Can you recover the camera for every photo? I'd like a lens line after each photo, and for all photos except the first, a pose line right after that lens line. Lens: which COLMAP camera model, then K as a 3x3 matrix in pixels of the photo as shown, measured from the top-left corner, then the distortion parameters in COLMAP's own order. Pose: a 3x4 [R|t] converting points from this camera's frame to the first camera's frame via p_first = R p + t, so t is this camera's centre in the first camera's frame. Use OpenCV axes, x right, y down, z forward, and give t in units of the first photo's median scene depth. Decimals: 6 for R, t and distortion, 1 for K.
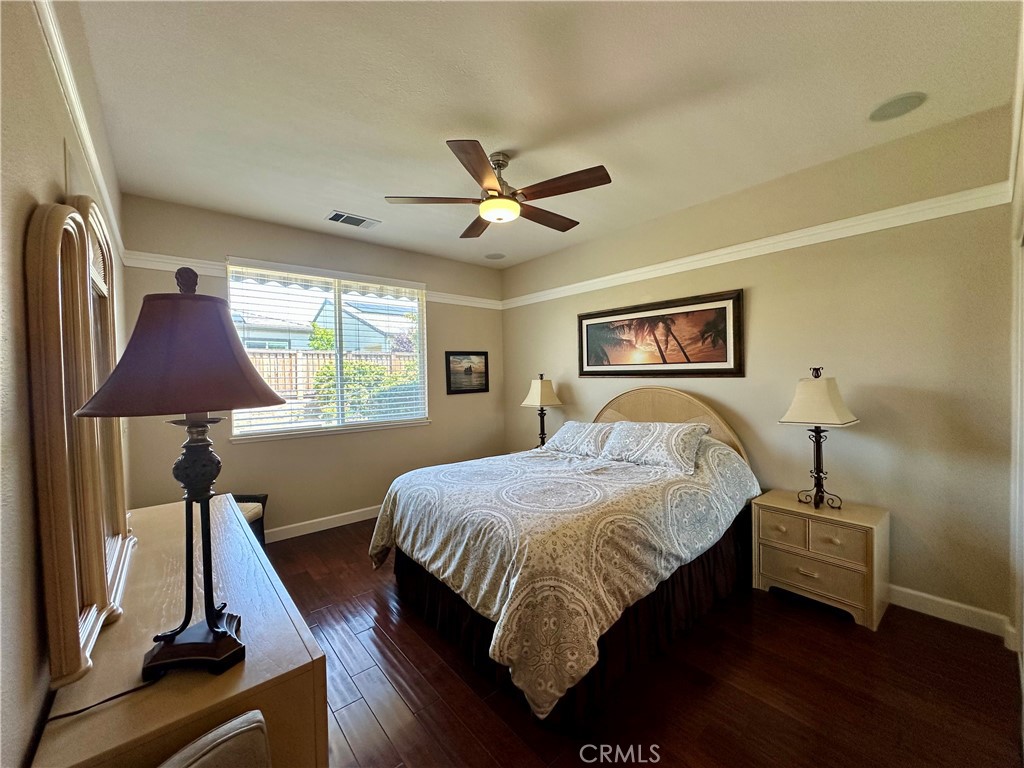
lens RADIAL K [[408.7, 0, 512.0], [0, 408.7, 384.0], [0, 0, 1]] dist [-0.001501, 0.000525]
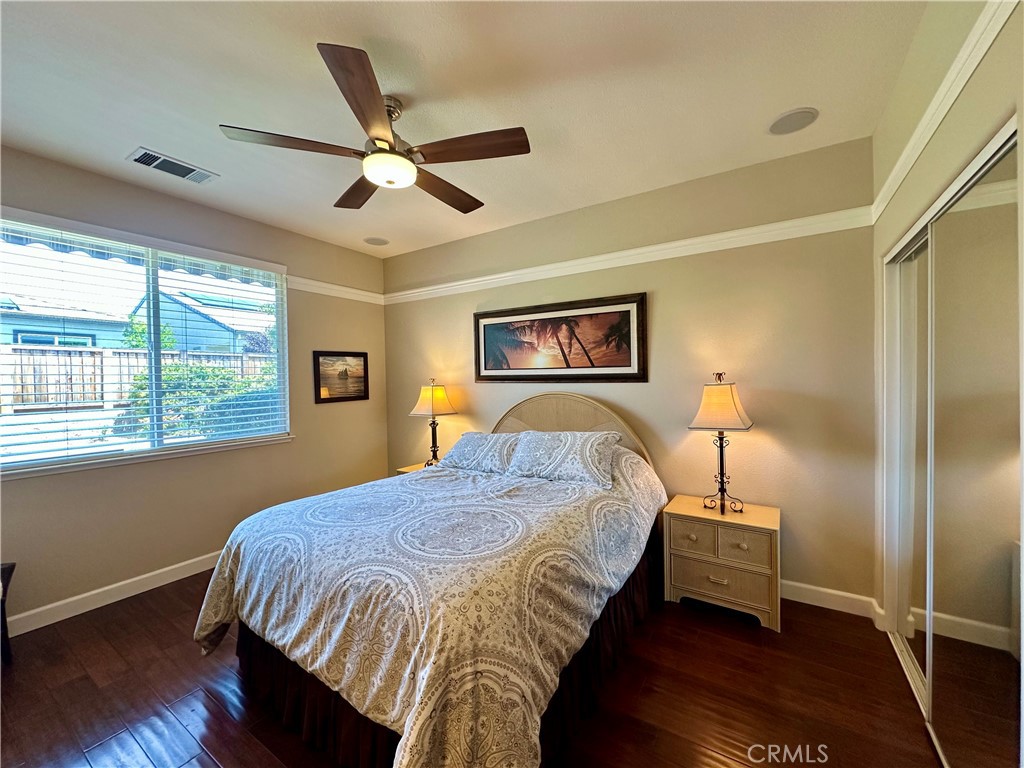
lens RADIAL K [[408.7, 0, 512.0], [0, 408.7, 384.0], [0, 0, 1]] dist [-0.001501, 0.000525]
pose [[0.957333, -0.002986, 0.288971, -0.031810], [0.006173, 0.999930, -0.010117, -0.004994], [-0.288920, 0.011469, 0.957285, 0.171348]]
